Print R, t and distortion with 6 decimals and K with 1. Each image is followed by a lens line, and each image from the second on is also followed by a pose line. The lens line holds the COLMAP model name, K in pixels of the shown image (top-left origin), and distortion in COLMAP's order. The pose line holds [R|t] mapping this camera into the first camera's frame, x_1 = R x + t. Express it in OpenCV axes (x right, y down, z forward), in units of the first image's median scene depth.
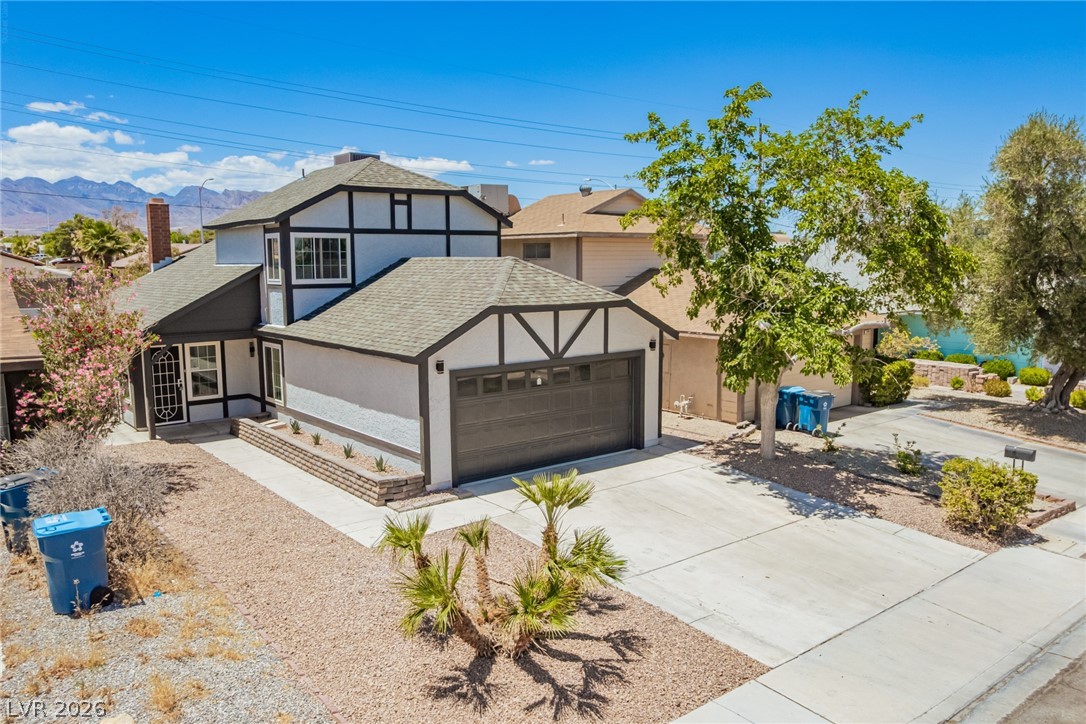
lens RADIAL K [[820.5, 0, 546.5], [0, 820.5, 368.3], [0, 0, 1]] dist [-0.072511, 0.063591]
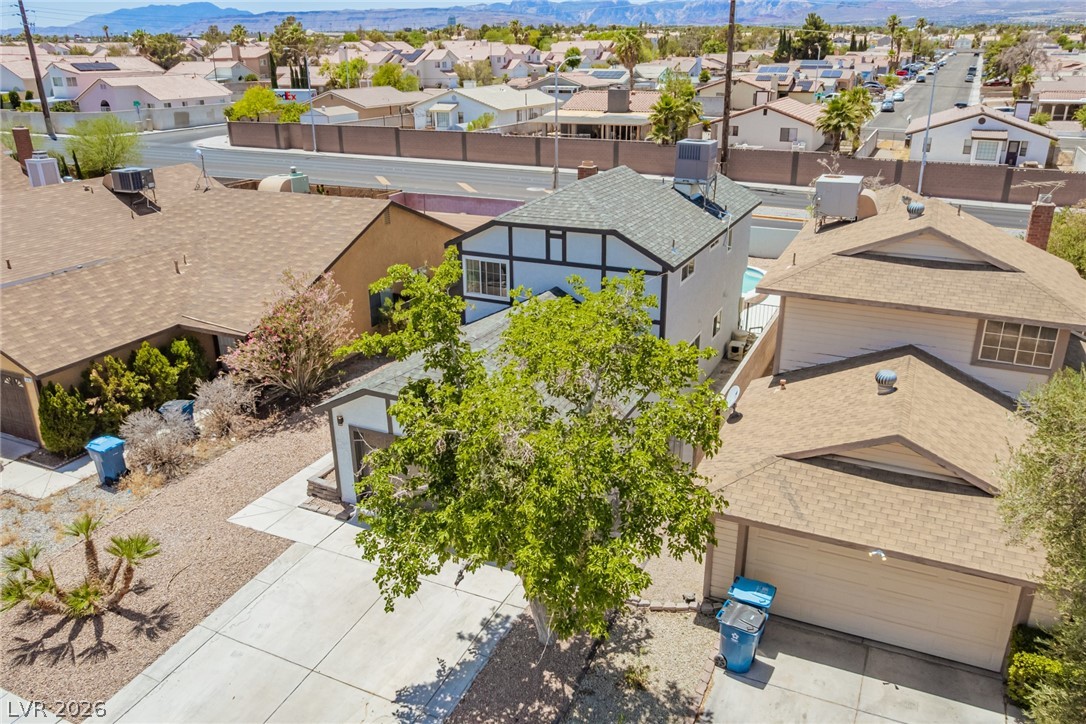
lens RADIAL K [[820.5, 0, 547.7], [0, 820.5, 360.8], [0, 0, 1]] dist [-0.072511, 0.063591]
pose [[0.436972, 0.322154, -0.839805, 0.928112], [-0.115560, 0.946030, 0.302774, -0.451688], [0.892021, -0.035256, 0.450617, 0.615811]]
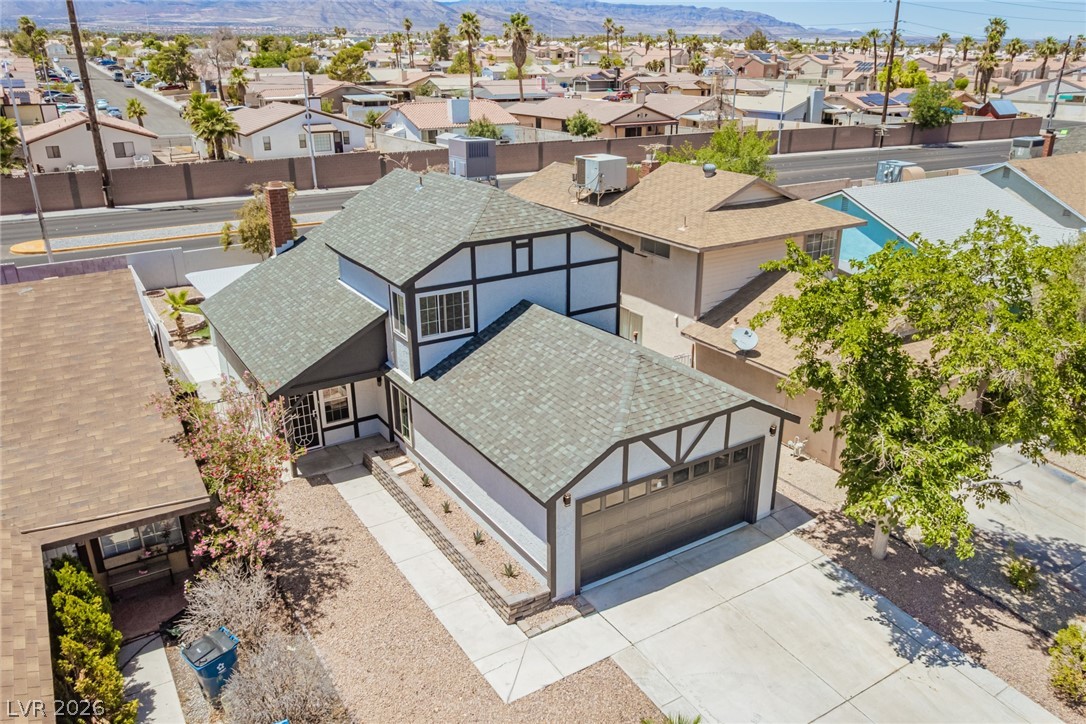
lens RADIAL K [[820.5, 0, 544.7], [0, 820.5, 365.9], [0, 0, 1]] dist [-0.072511, 0.063591]
pose [[0.992684, 0.042553, -0.112995, -0.041006], [-0.014934, 0.971925, 0.234817, -0.358764], [0.119814, -0.231412, 0.965450, 0.019886]]
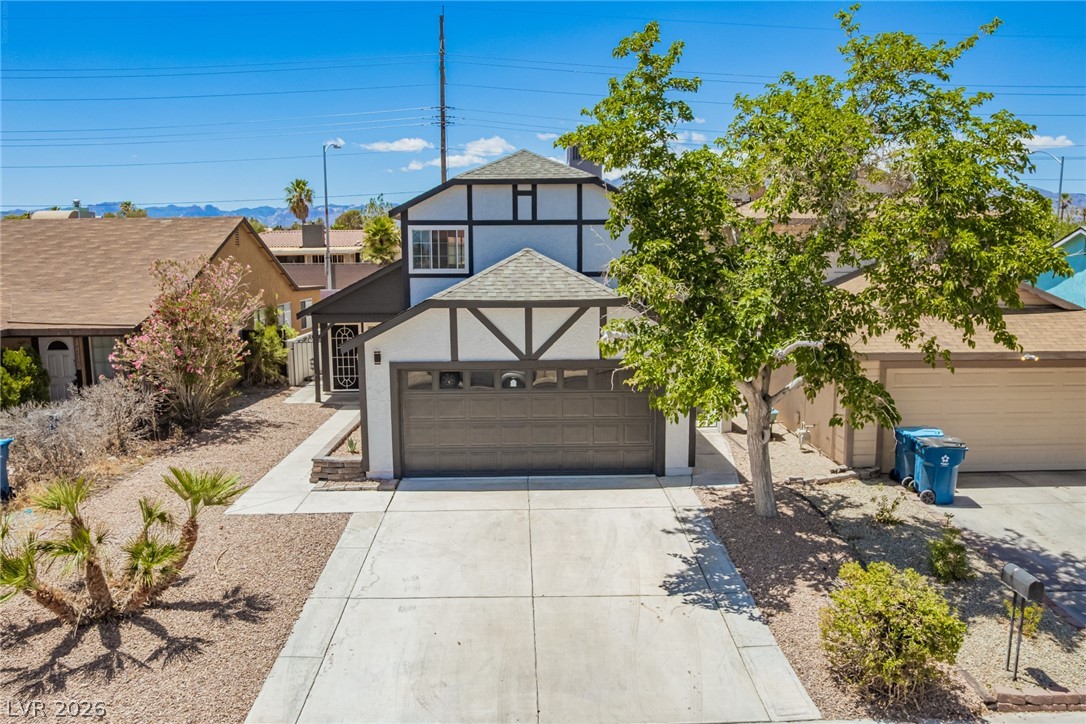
lens RADIAL K [[820.5, 0, 546.3], [0, 820.5, 364.9], [0, 0, 1]] dist [-0.072511, 0.063591]
pose [[0.795674, 0.083238, -0.599979, 0.556465], [-0.078209, 0.996340, 0.034509, -0.038054], [0.600655, 0.019466, 0.799271, 0.273924]]
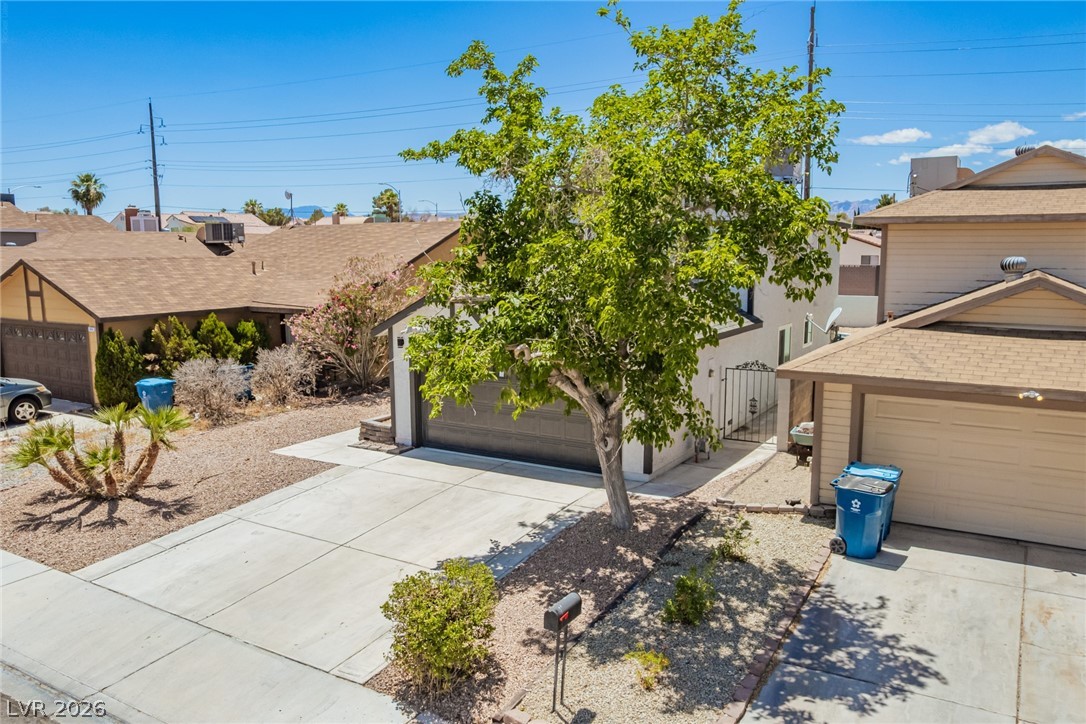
lens RADIAL K [[820.5, 0, 548.5], [0, 820.5, 364.3], [0, 0, 1]] dist [-0.072511, 0.063591]
pose [[0.349919, 0.133180, -0.927264, 0.922168], [-0.123991, 0.987718, 0.095073, -0.096091], [0.928538, 0.081704, 0.362135, 0.664383]]
